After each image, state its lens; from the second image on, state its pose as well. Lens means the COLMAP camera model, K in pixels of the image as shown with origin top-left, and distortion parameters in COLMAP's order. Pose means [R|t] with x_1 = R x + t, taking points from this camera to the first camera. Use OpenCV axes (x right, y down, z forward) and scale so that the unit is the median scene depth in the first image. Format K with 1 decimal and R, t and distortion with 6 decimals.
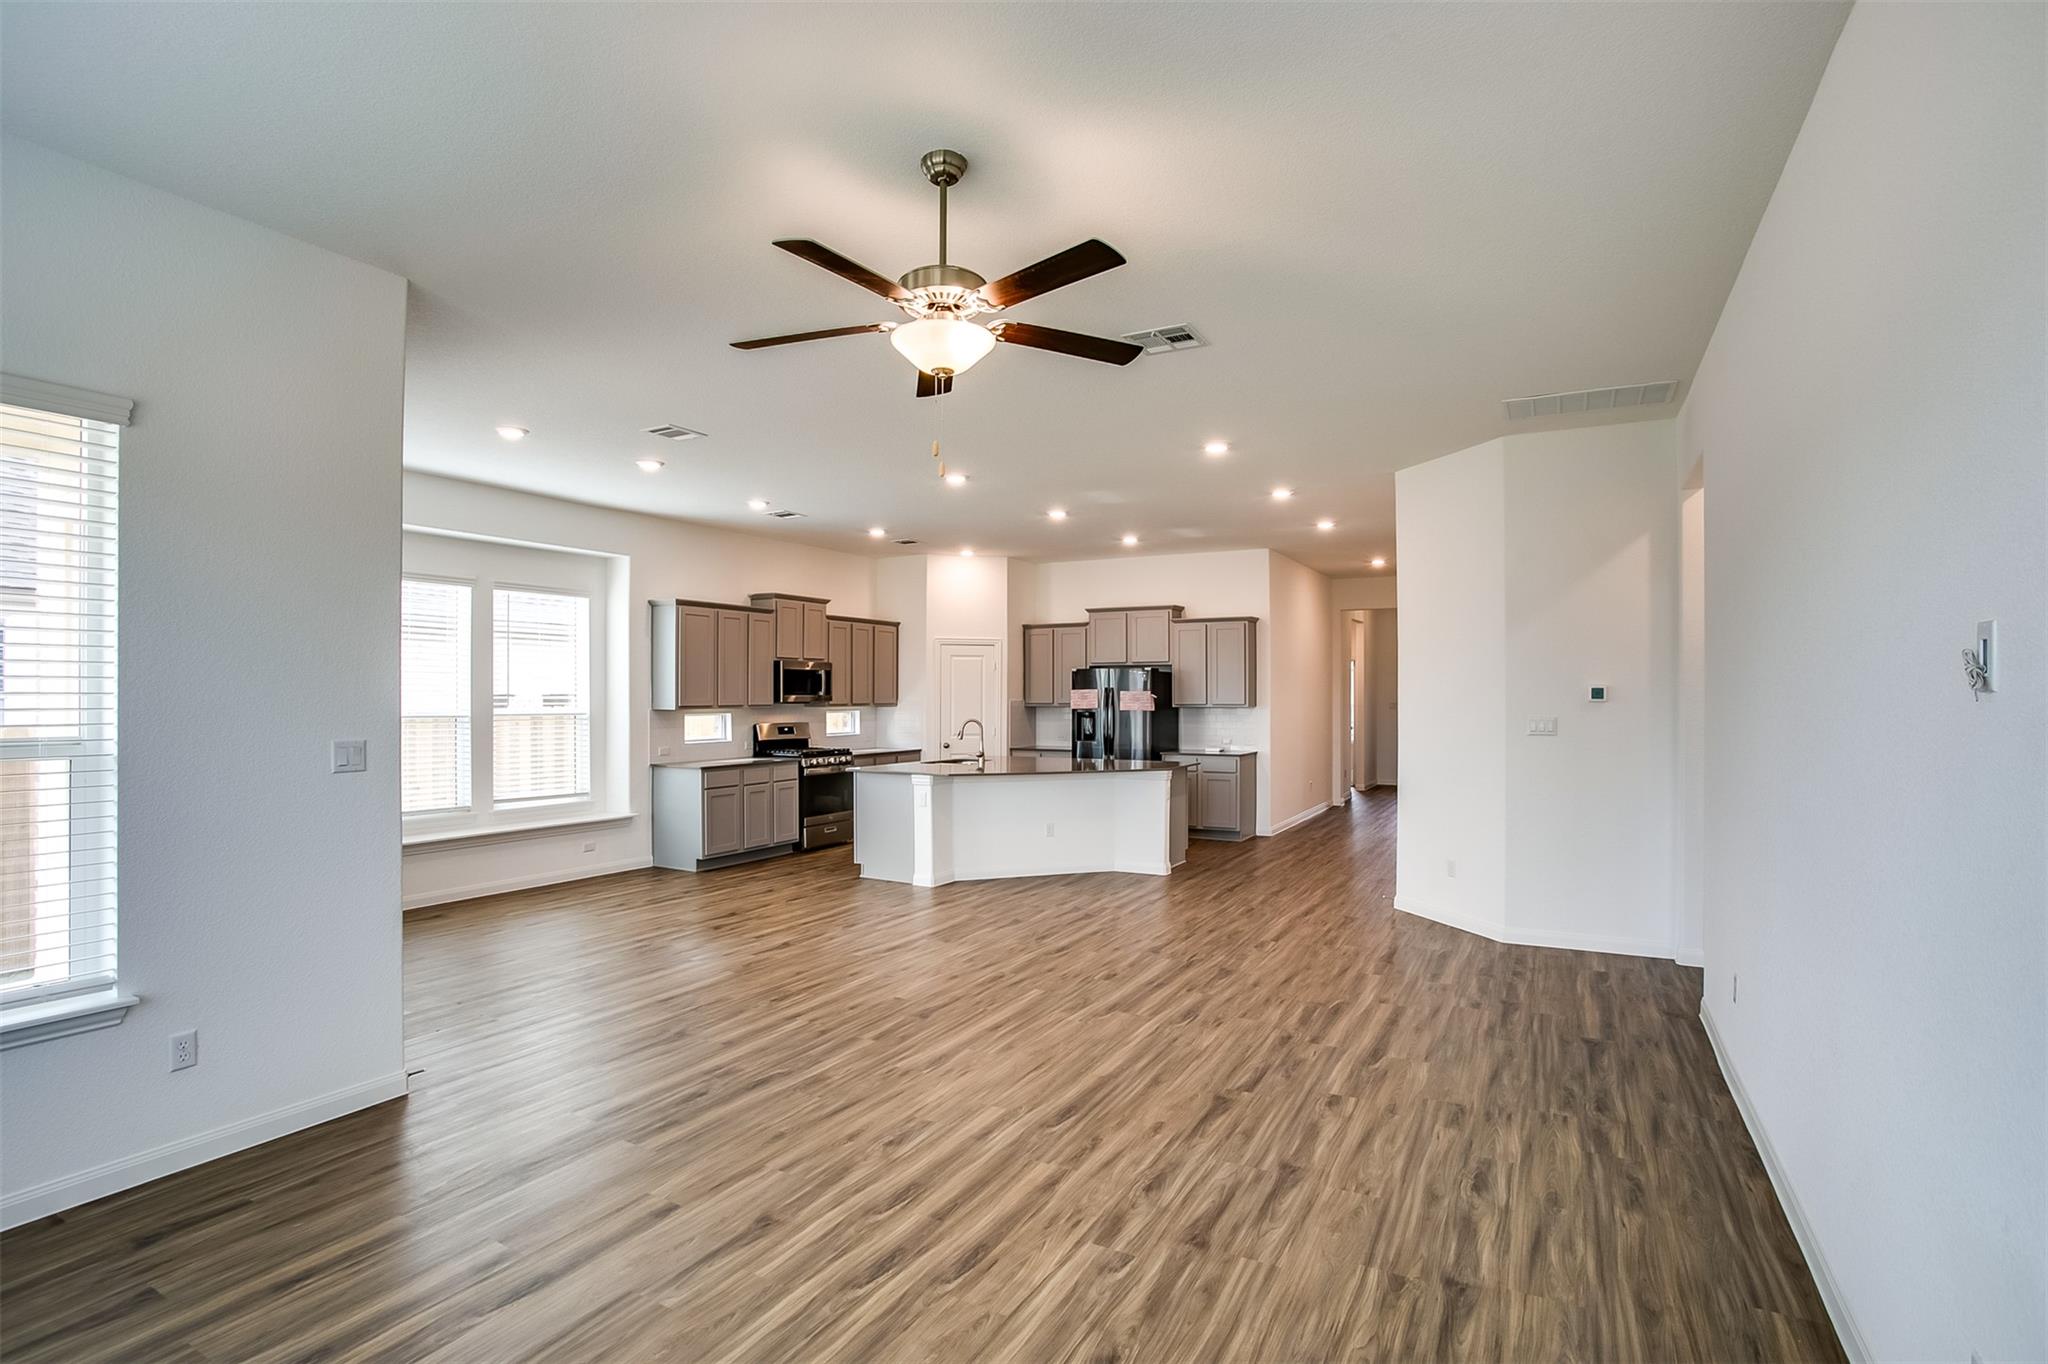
lens RADIAL K [[995.5, 0, 1013.0], [0, 995.5, 683.2], [0, 0, 1]] dist [-0.066363, 0.025994]
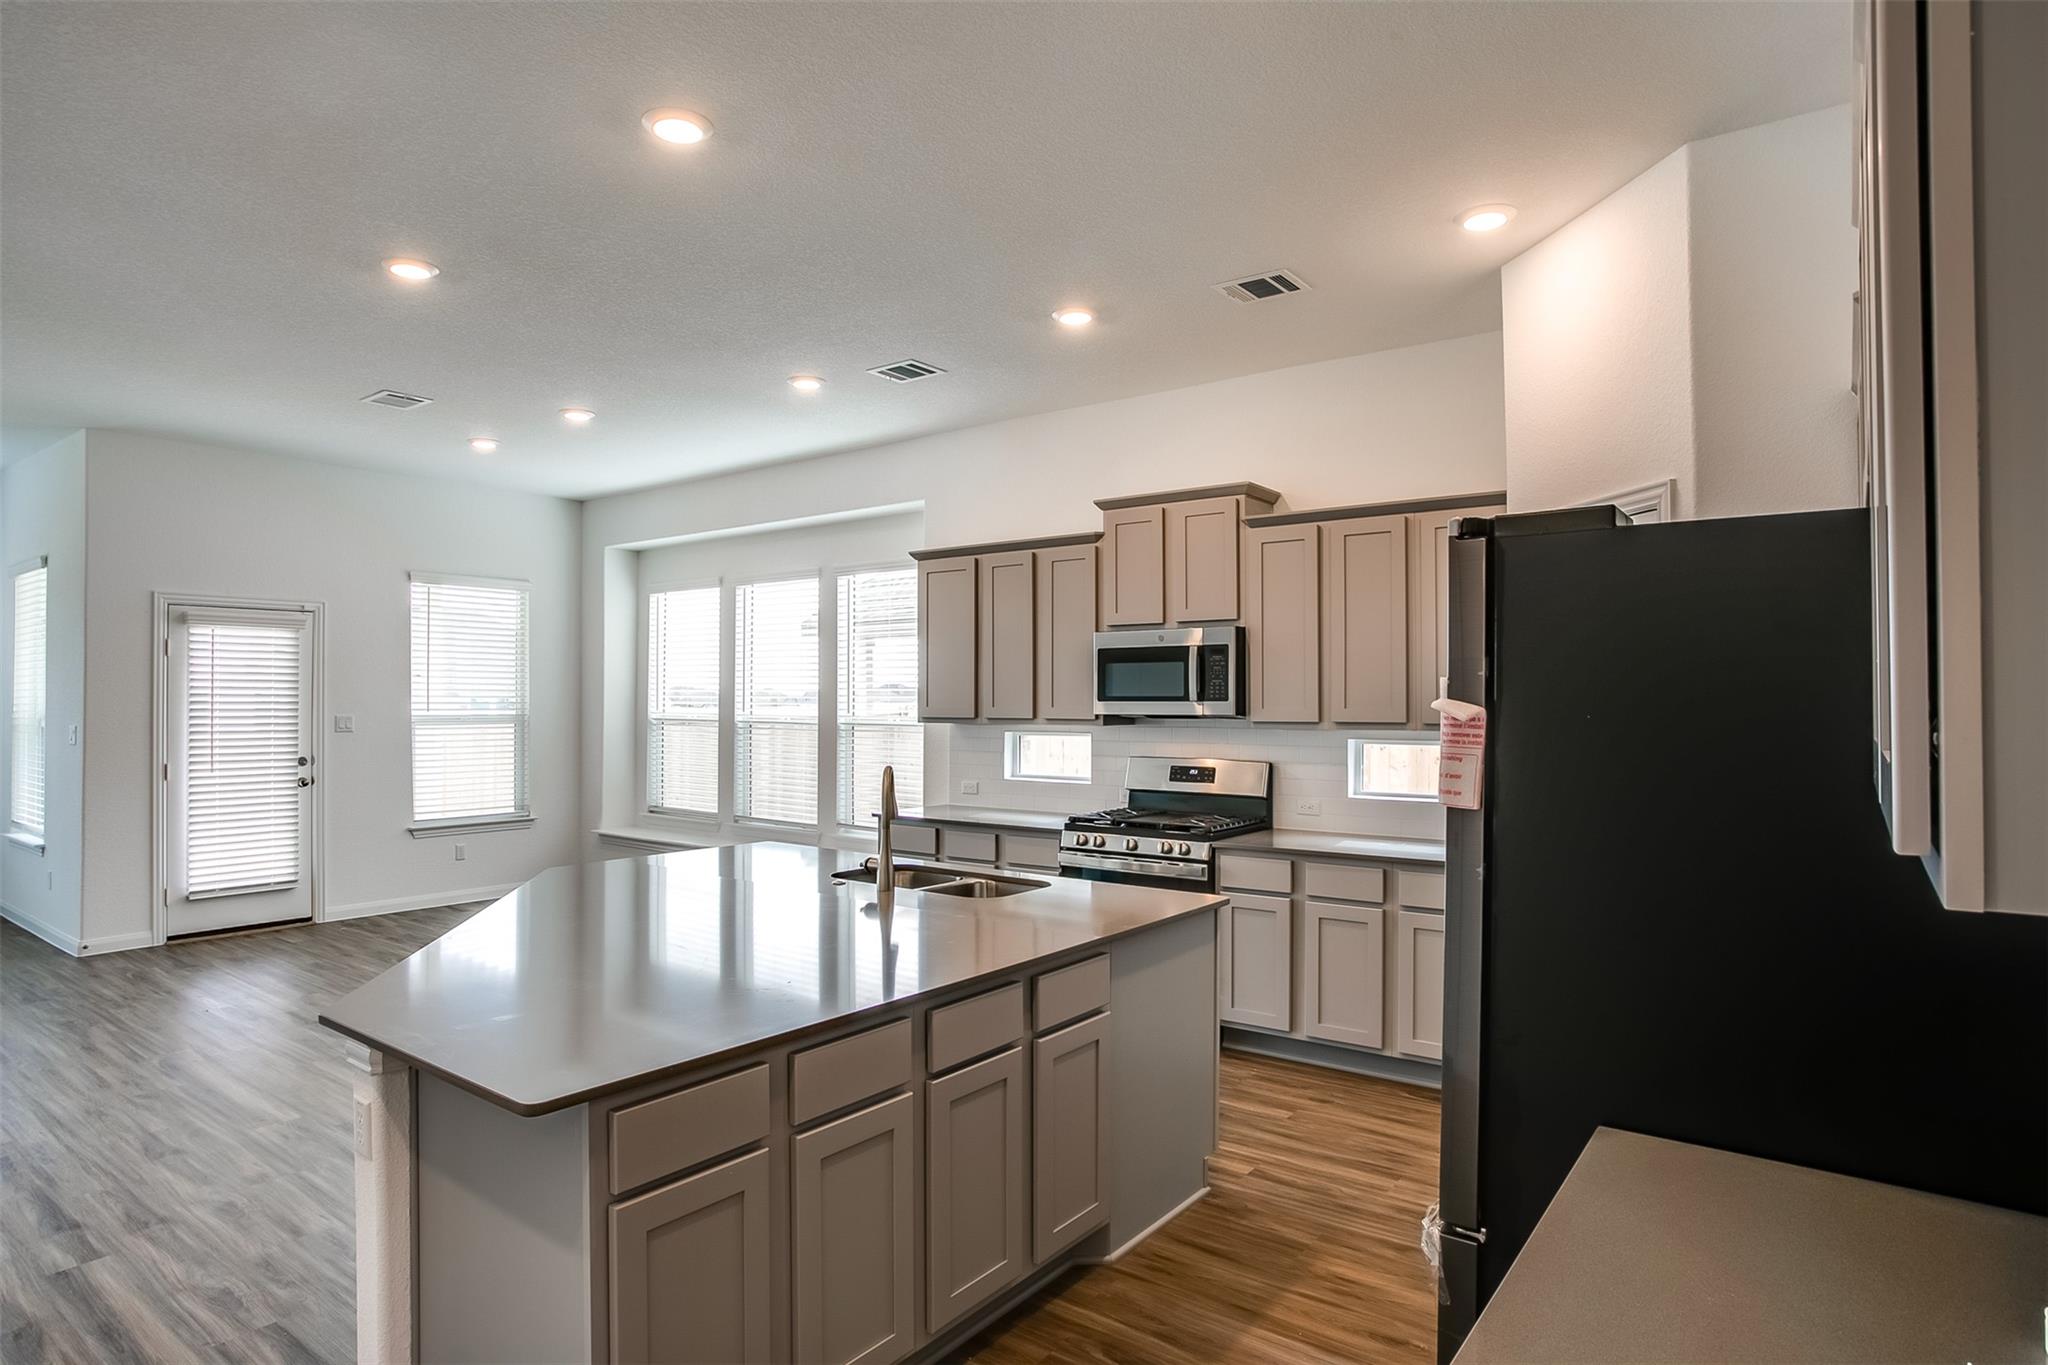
lens RADIAL K [[1118.5, 0, 980.4], [0, 1118.5, 695.2], [0, 0, 1]] dist [-0.026378, 0.013356]
pose [[-0.160898, -0.003474, -0.986965, 0.375172], [0.010051, 0.999936, -0.005158, 0.013198], [0.986920, -0.010750, -0.160853, 1.151537]]
